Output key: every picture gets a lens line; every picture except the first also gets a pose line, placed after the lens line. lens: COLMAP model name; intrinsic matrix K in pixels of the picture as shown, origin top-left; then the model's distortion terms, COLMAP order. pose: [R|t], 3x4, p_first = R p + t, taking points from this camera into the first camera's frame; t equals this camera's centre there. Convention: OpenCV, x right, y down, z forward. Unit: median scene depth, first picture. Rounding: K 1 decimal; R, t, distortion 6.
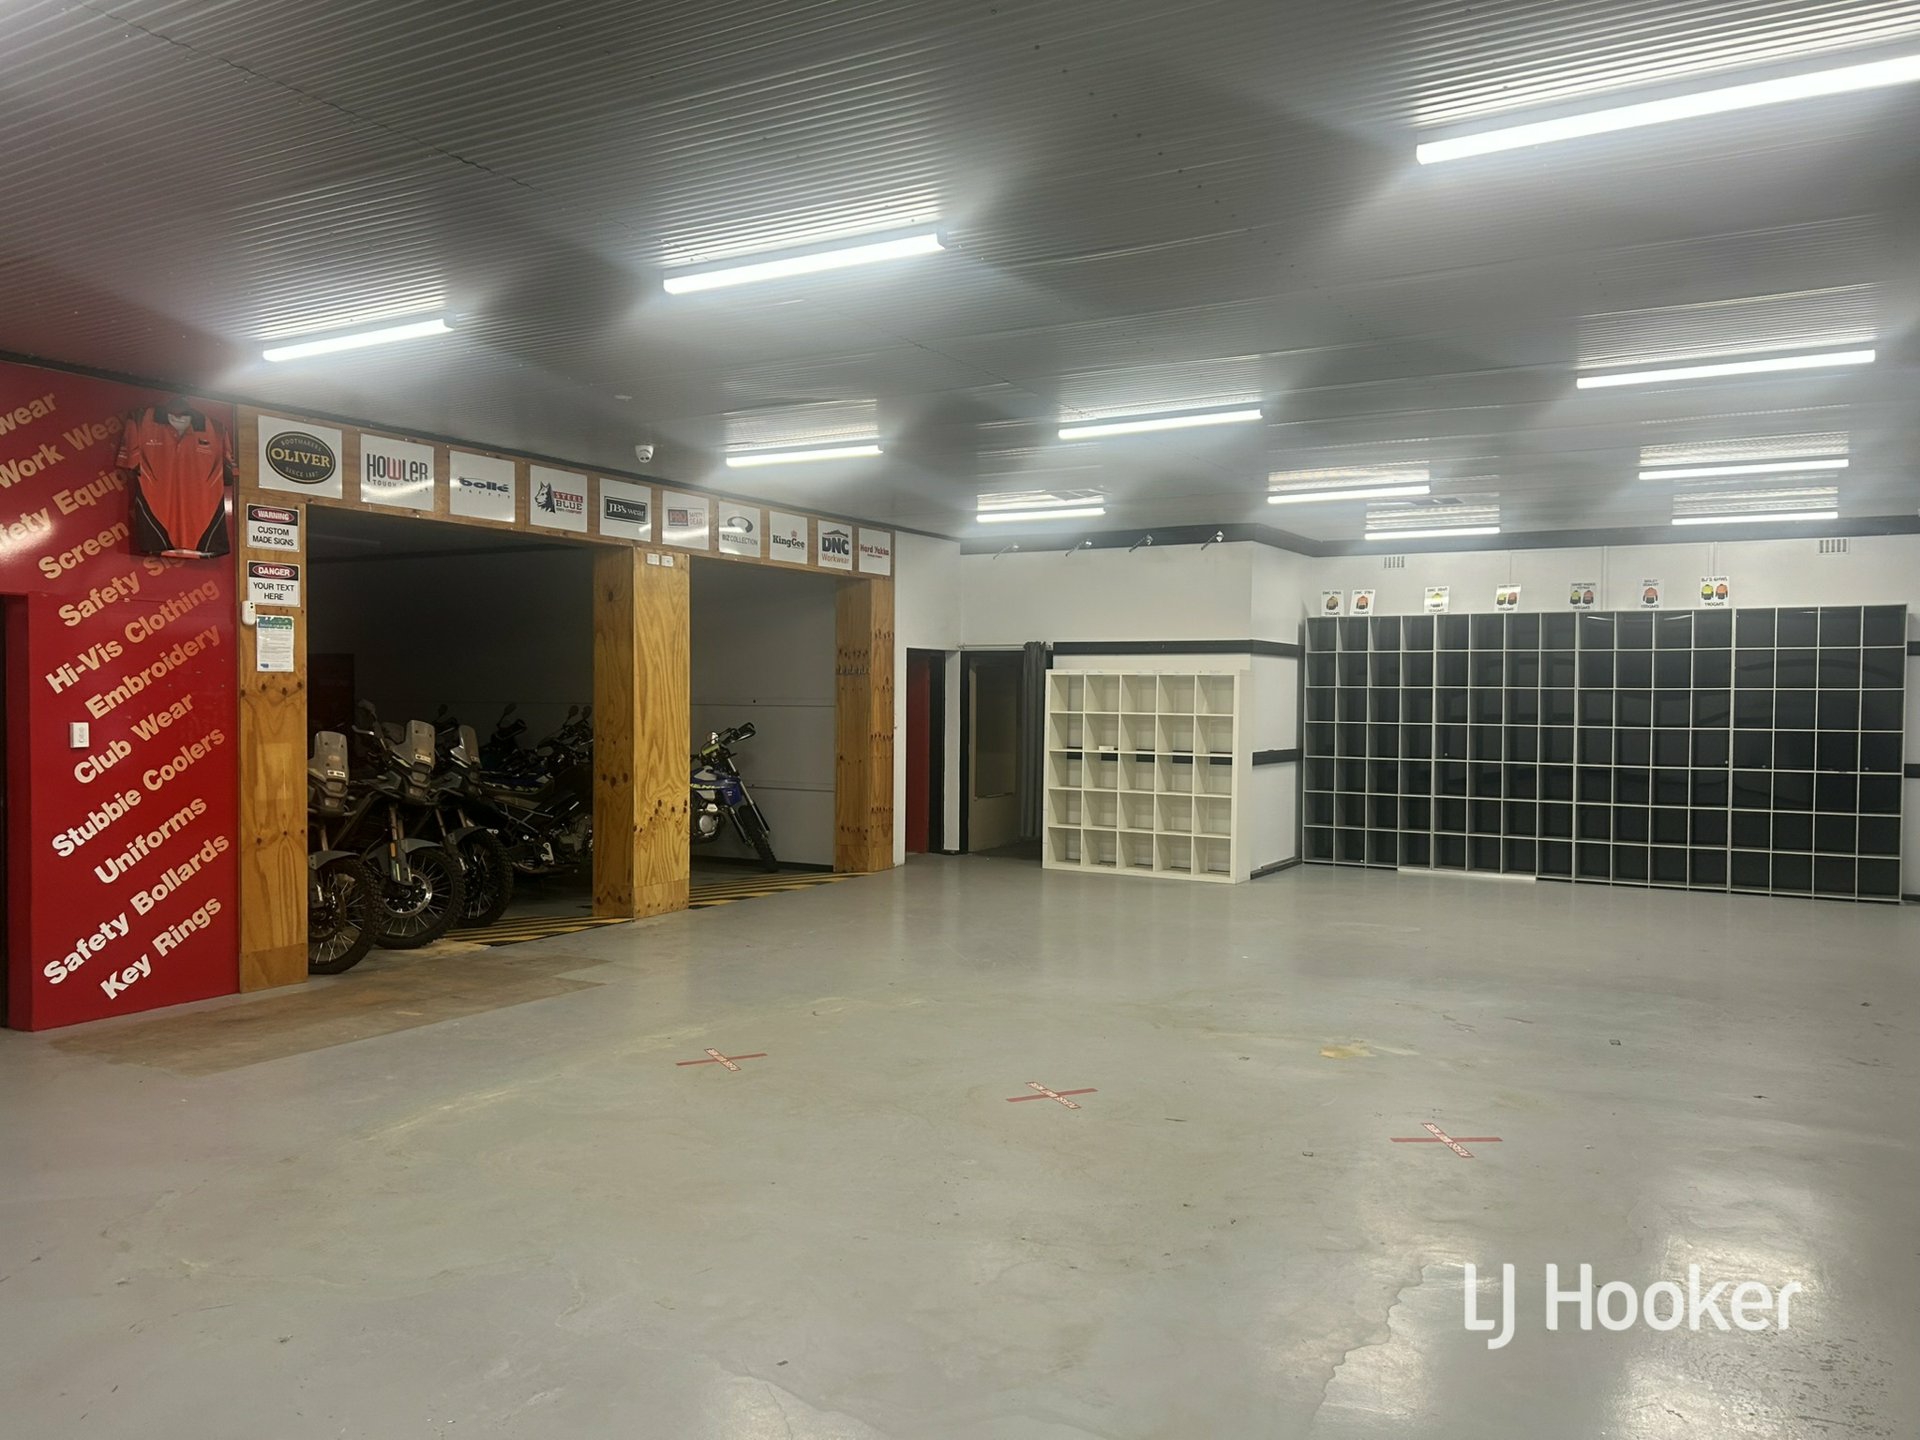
lens RADIAL K [[1425.1, 0, 968.1], [0, 1425.1, 727.6], [0, 0, 1]] dist [0.092523, -0.102502]
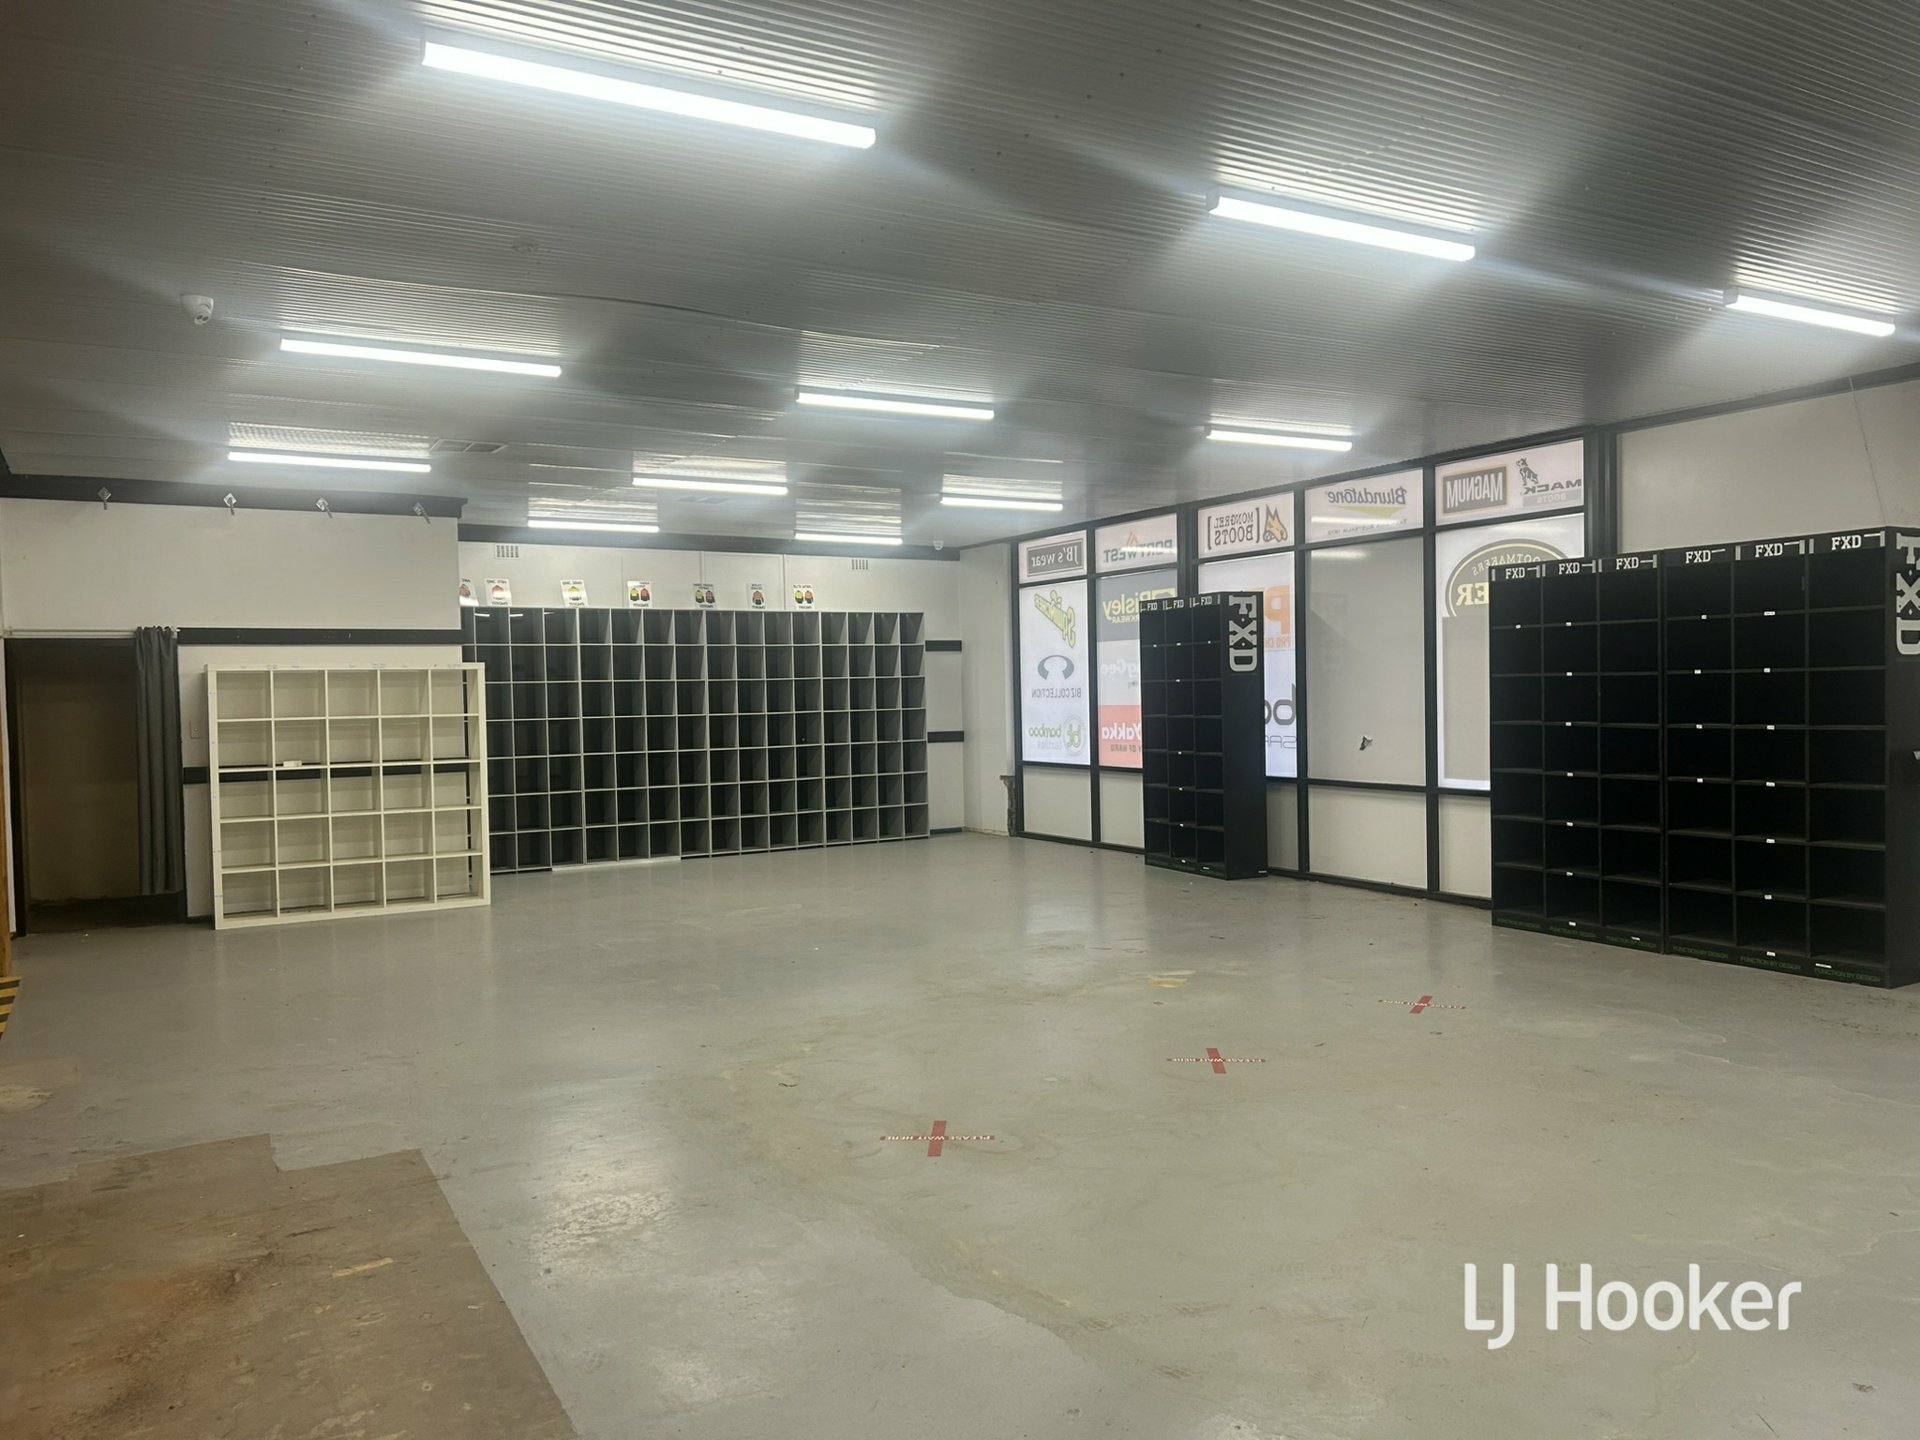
lens RADIAL K [[1425.1, 0, 968.1], [0, 1425.1, 727.6], [0, 0, 1]] dist [0.092523, -0.102502]
pose [[0.498070, -0.044133, 0.866013, -0.418718], [0.045532, 0.998657, 0.024706, -0.008660], [-0.865941, 0.027126, 0.499410, 0.284796]]
